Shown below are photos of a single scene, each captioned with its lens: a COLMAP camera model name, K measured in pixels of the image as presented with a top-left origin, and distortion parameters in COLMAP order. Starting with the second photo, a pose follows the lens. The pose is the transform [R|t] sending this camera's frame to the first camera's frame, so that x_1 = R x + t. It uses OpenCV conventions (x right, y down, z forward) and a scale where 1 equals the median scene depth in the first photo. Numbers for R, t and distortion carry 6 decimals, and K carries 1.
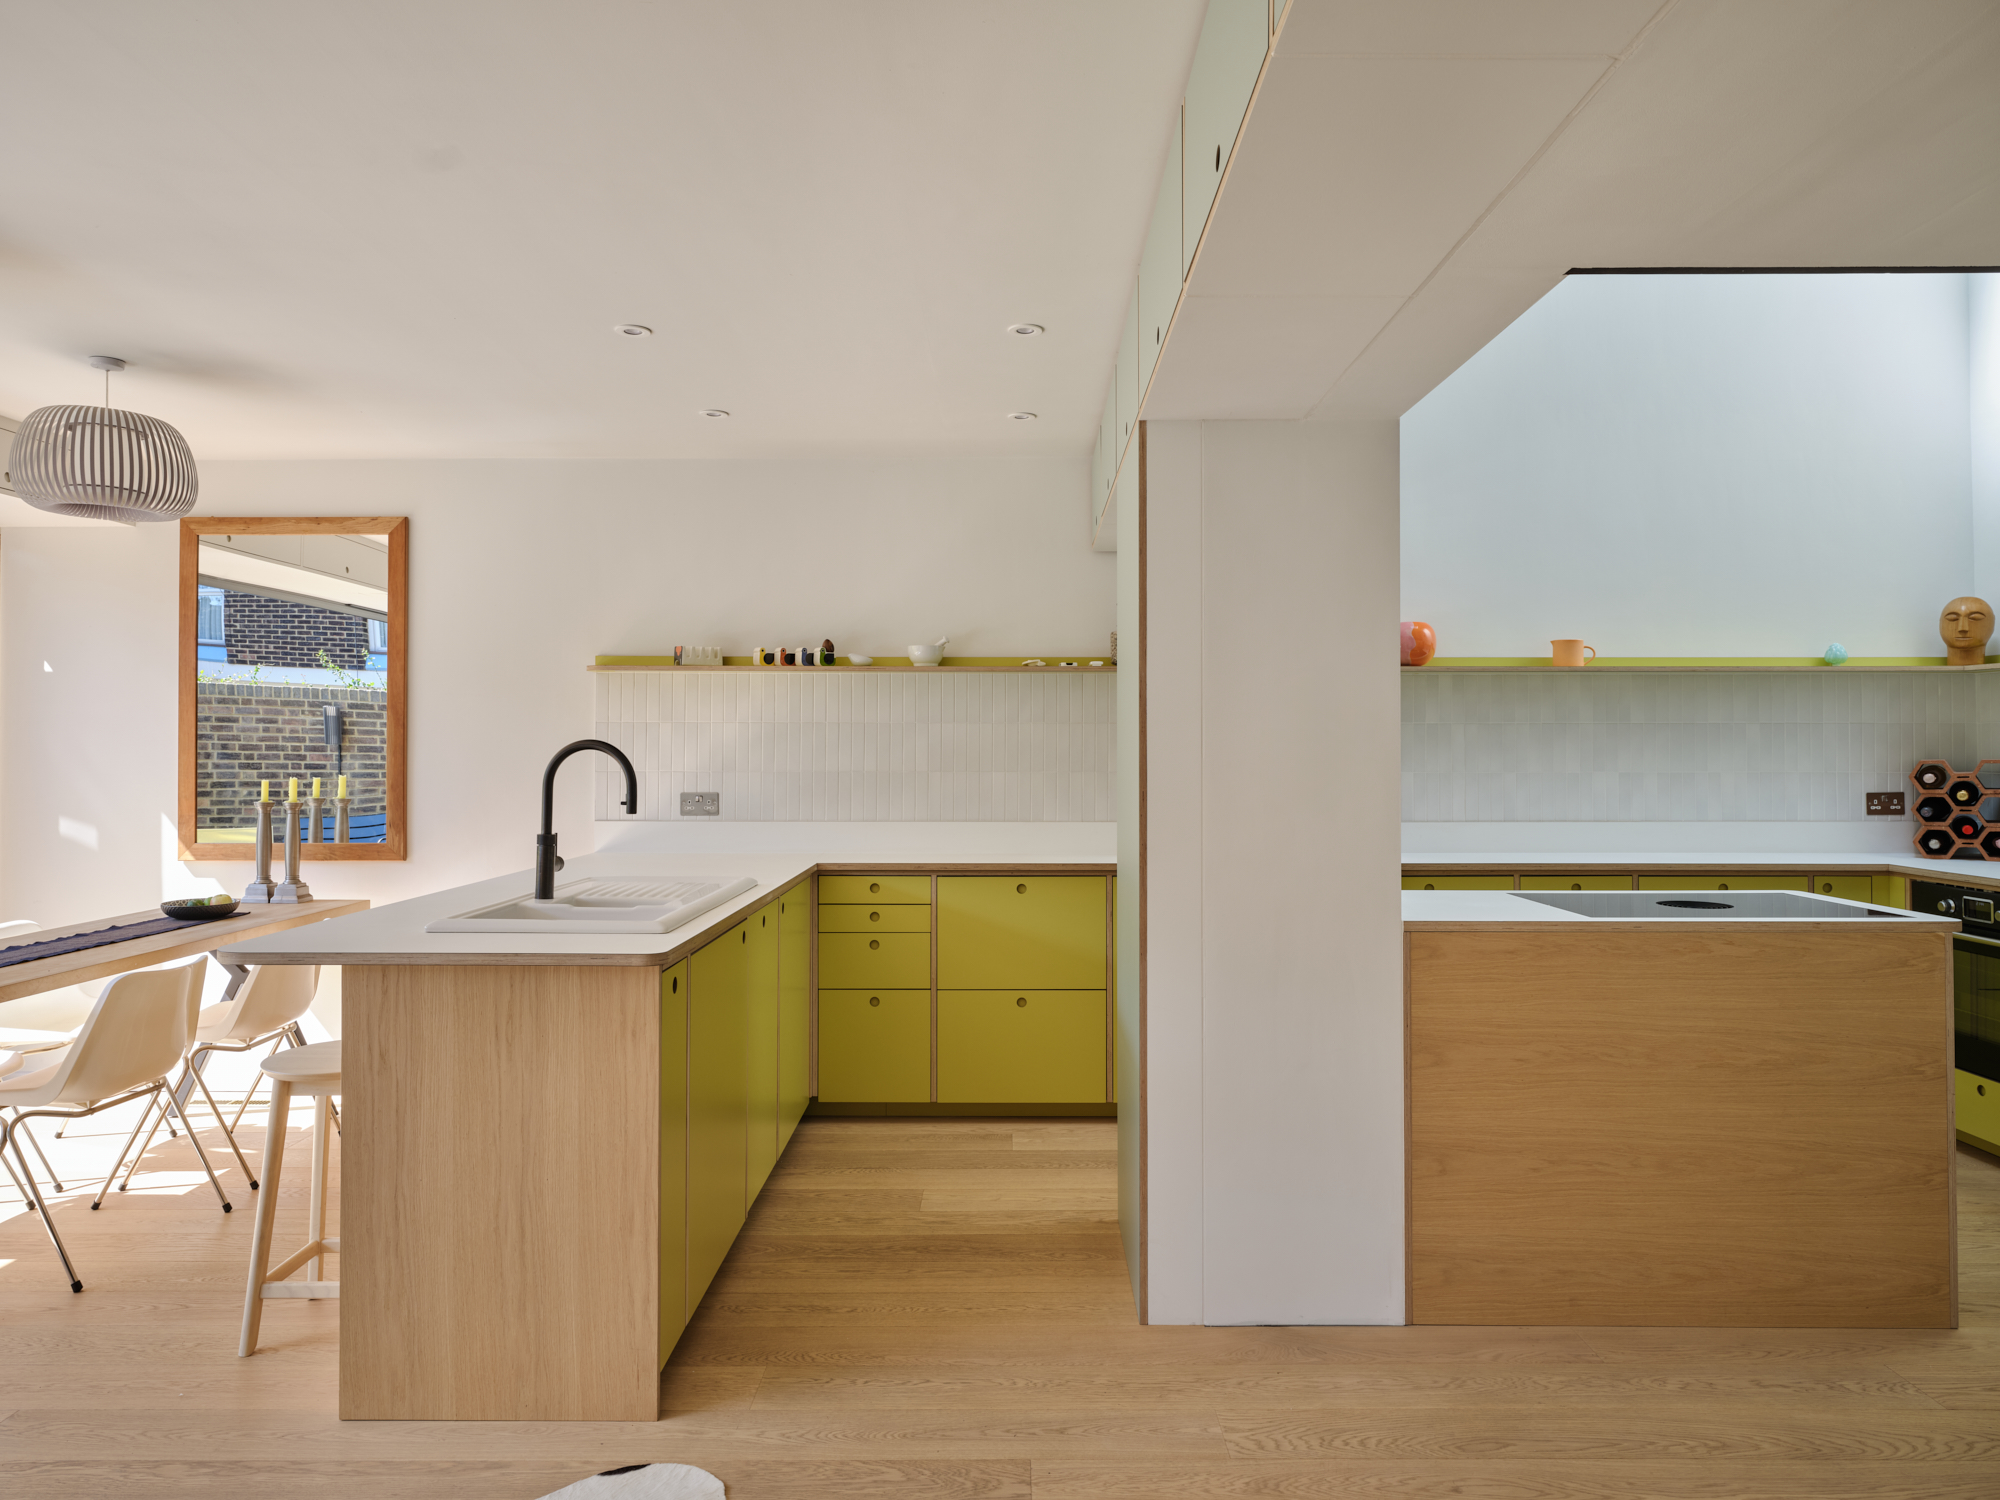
lens RADIAL K [[1262.7, 0, 994.8], [0, 1262.7, 737.7], [0, 0, 1]] dist [-0.013044, 0.006891]
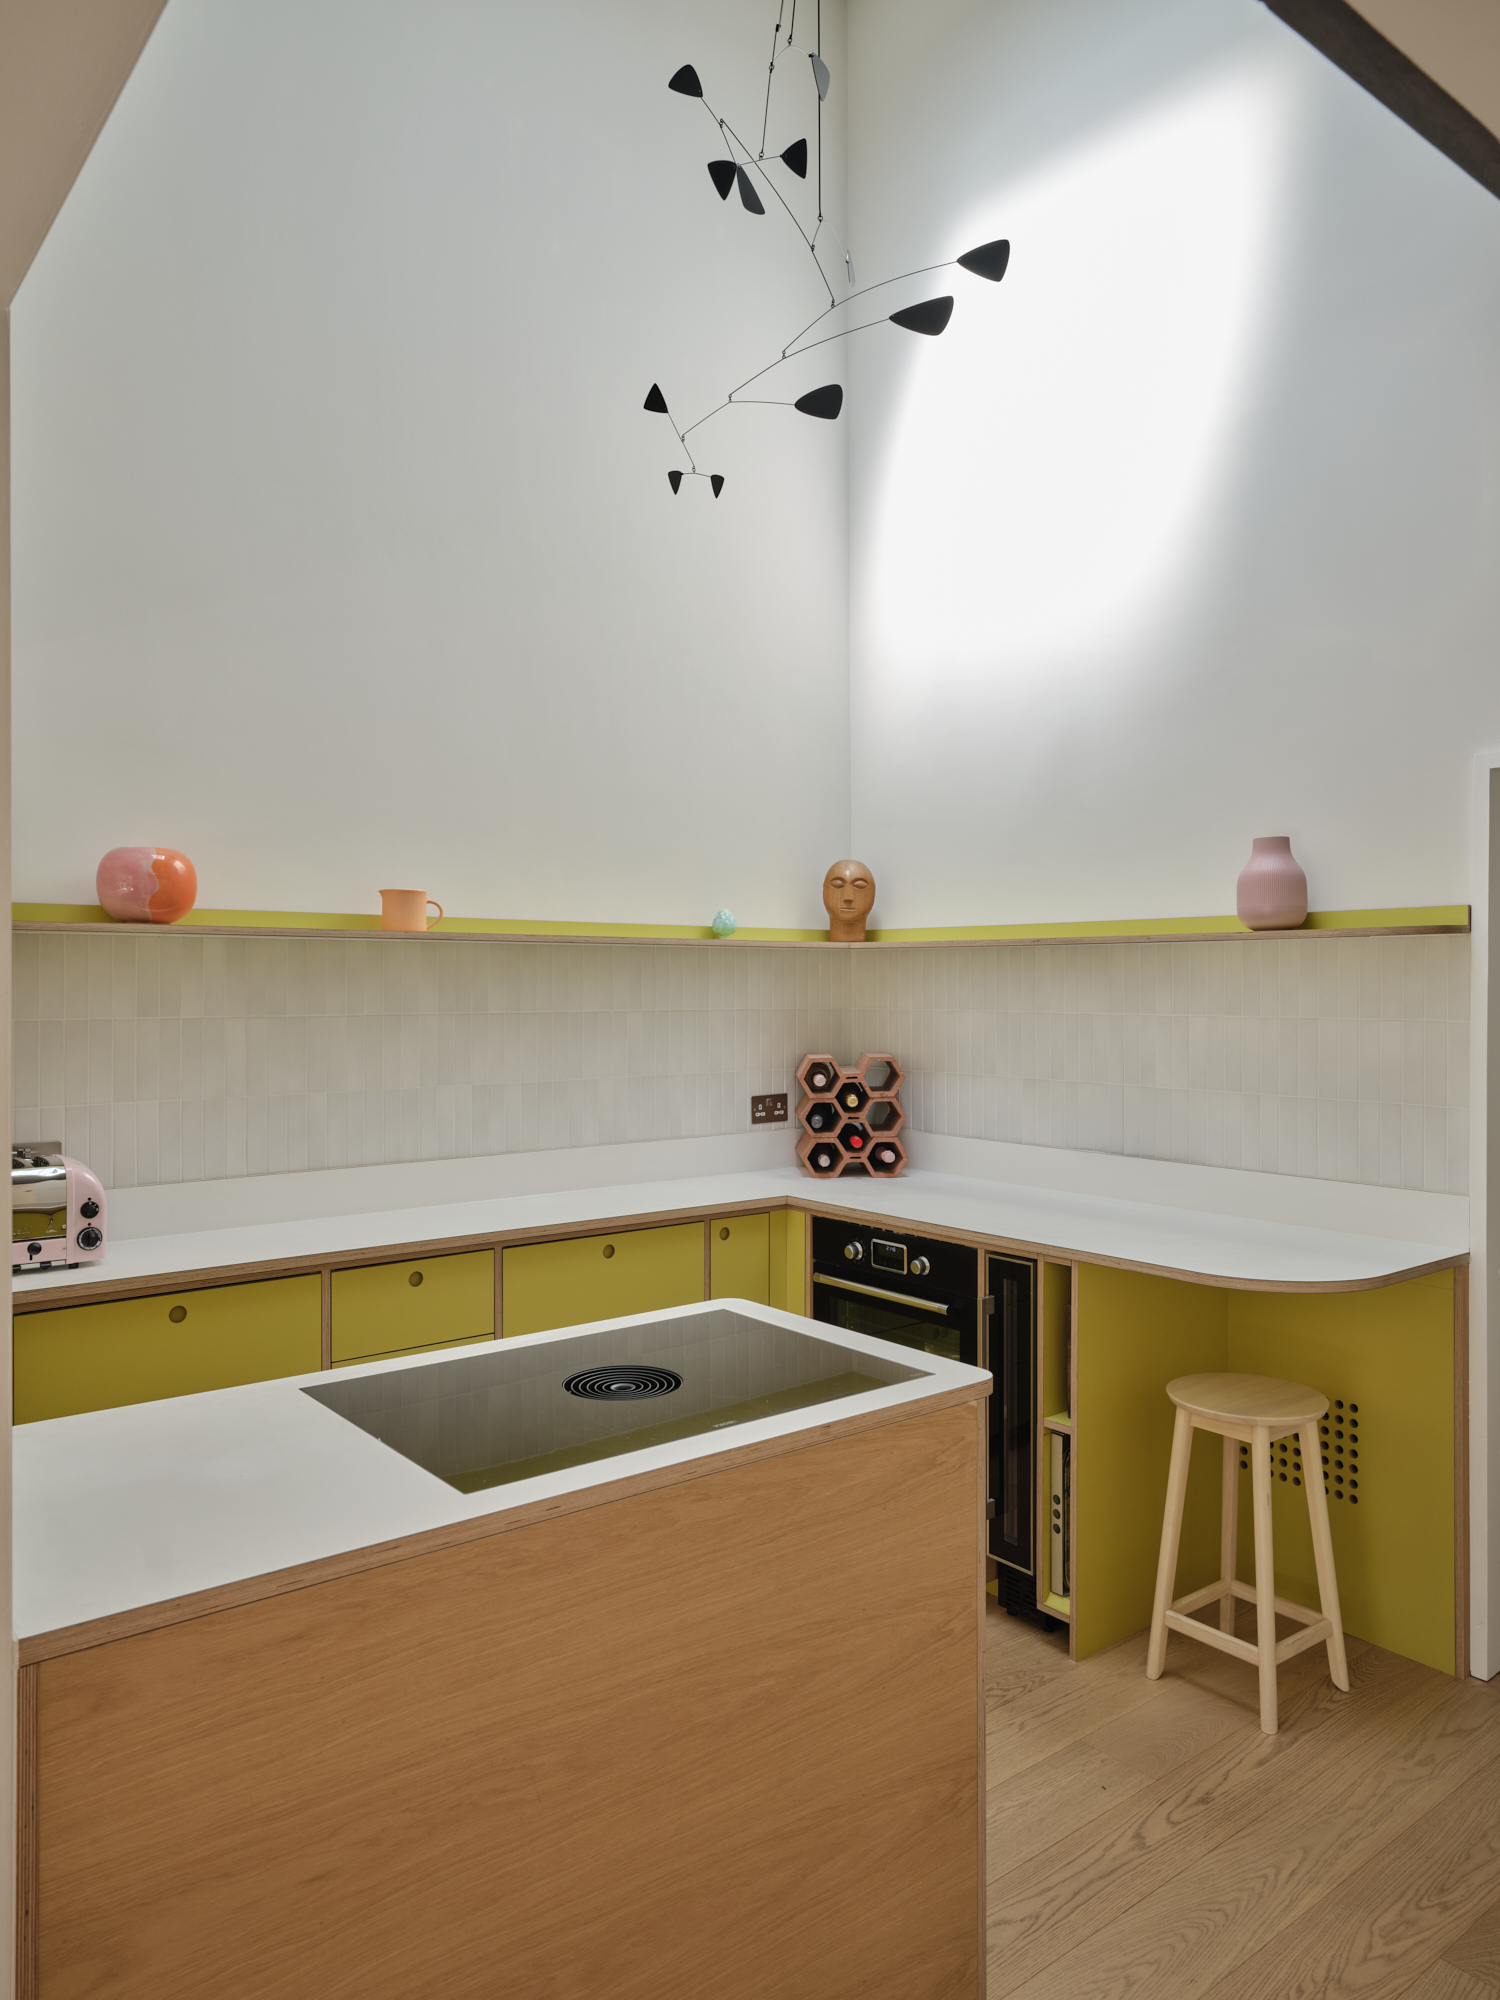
lens RADIAL K [[1365.0, 0, 748.0], [0, 1365.0, 983.4], [0, 0, 1]] dist [0.001399, 0.008566]
pose [[0.774879, 0.001568, 0.632108, 0.147393], [-0.008144, 0.999939, 0.007502, -0.036625], [-0.632058, -0.010961, 0.774844, 0.342505]]
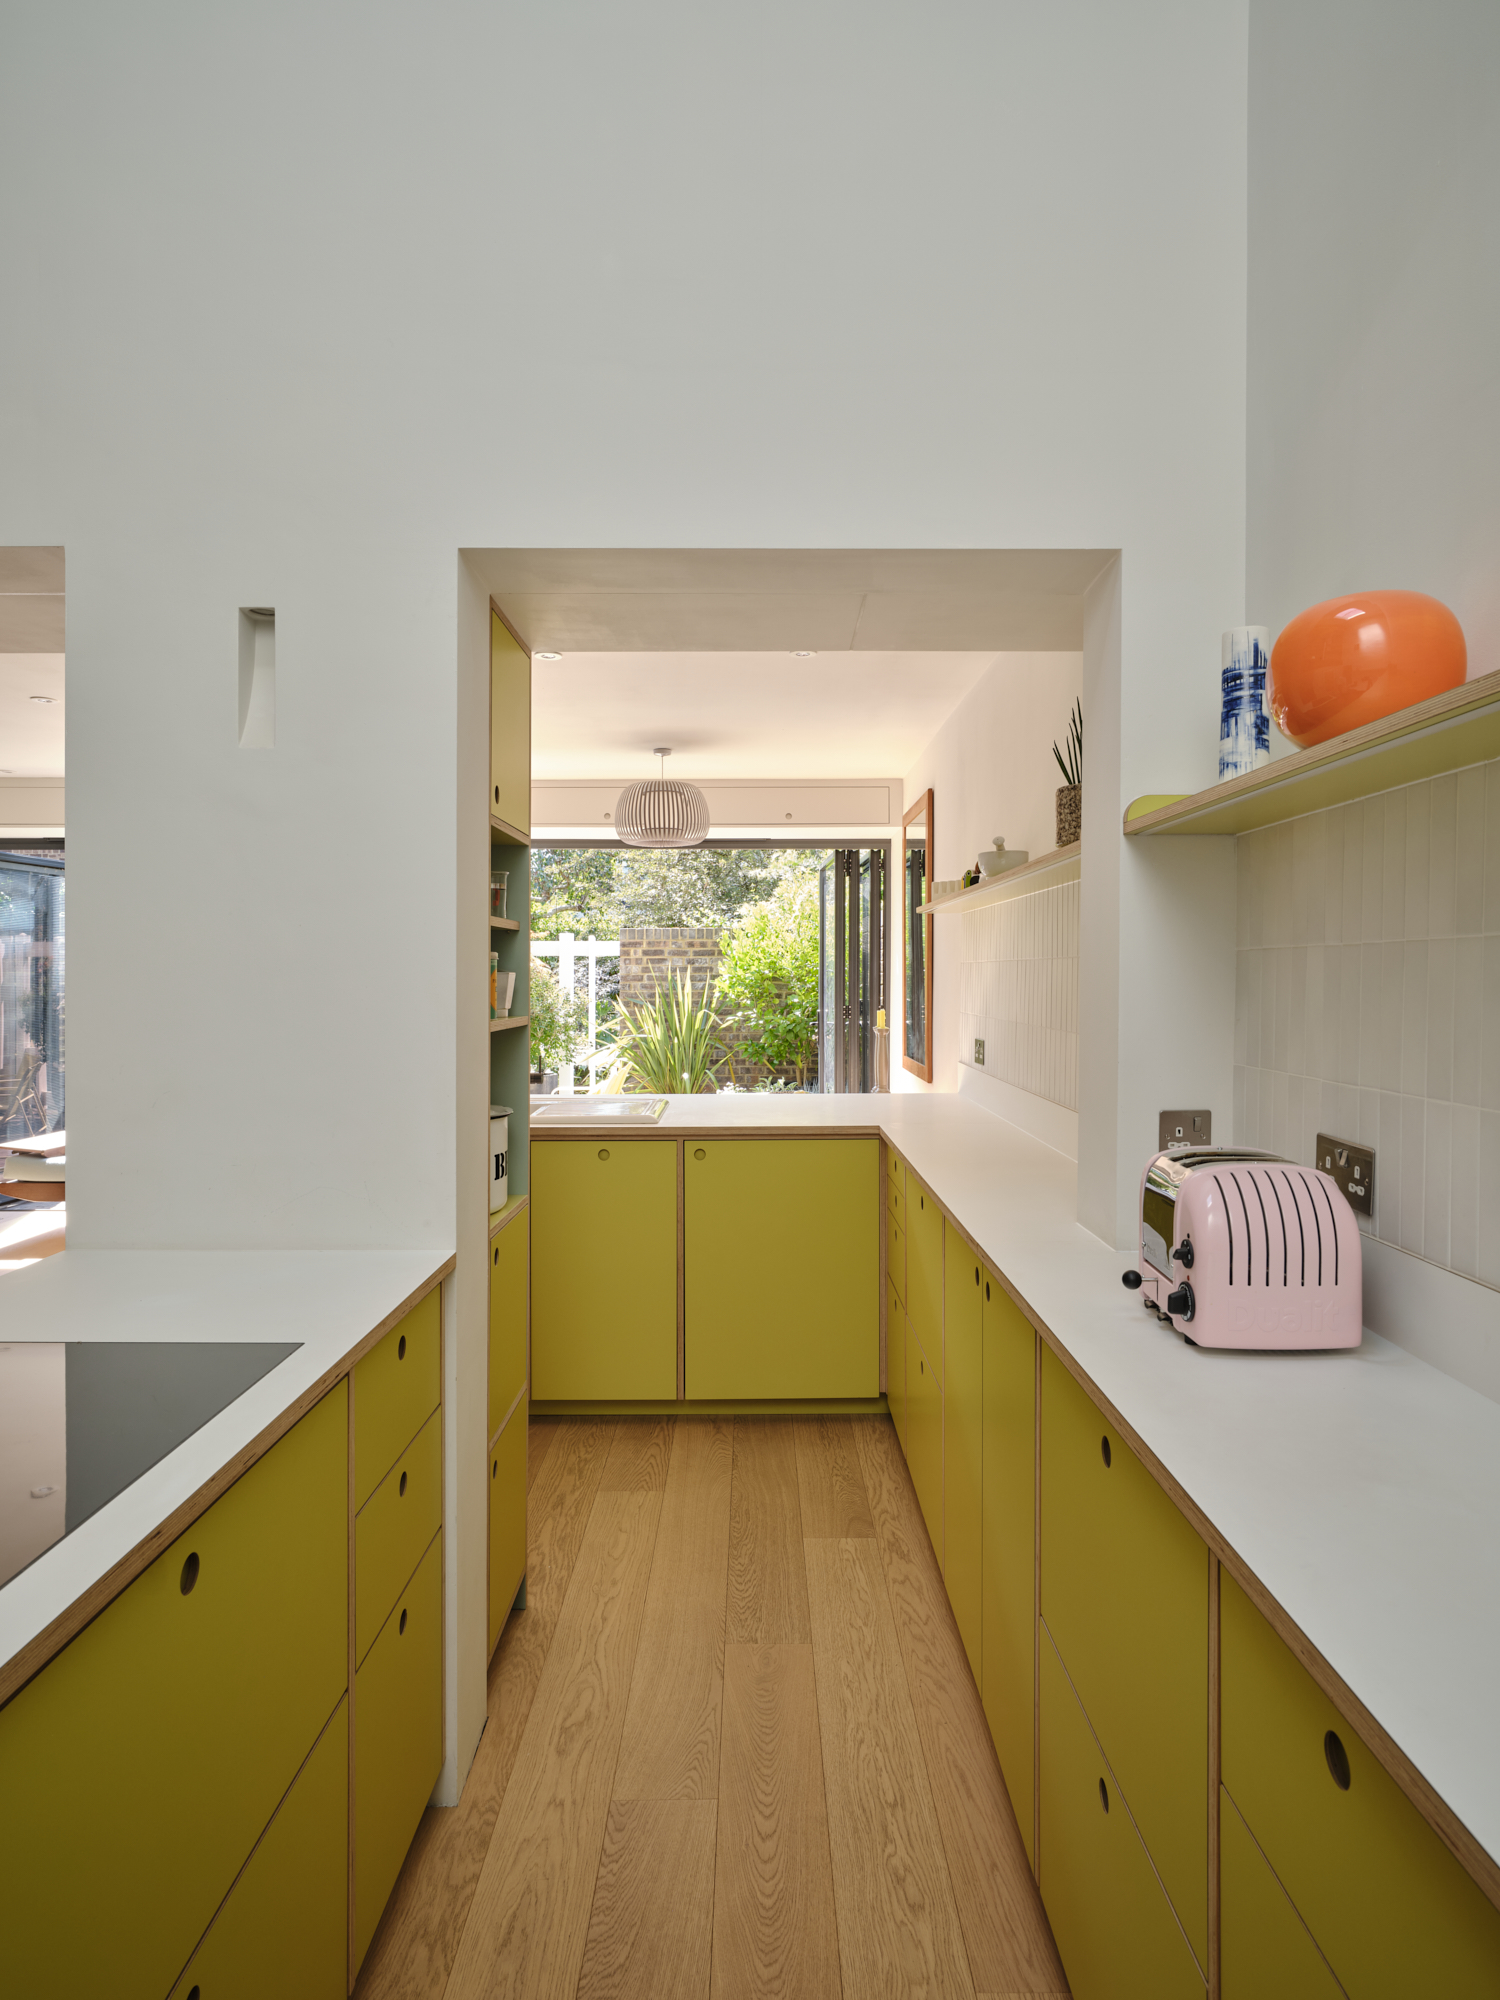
lens RADIAL K [[1137.2, 0, 758.7], [0, 1137.2, 988.4], [0, 0, 1]] dist [-0.001999, -0.000242]
pose [[0.012801, 0.012306, -0.999842, 0.619190], [0.015019, 0.999809, 0.012498, -0.005553], [0.999805, -0.015176, 0.012613, 0.882693]]
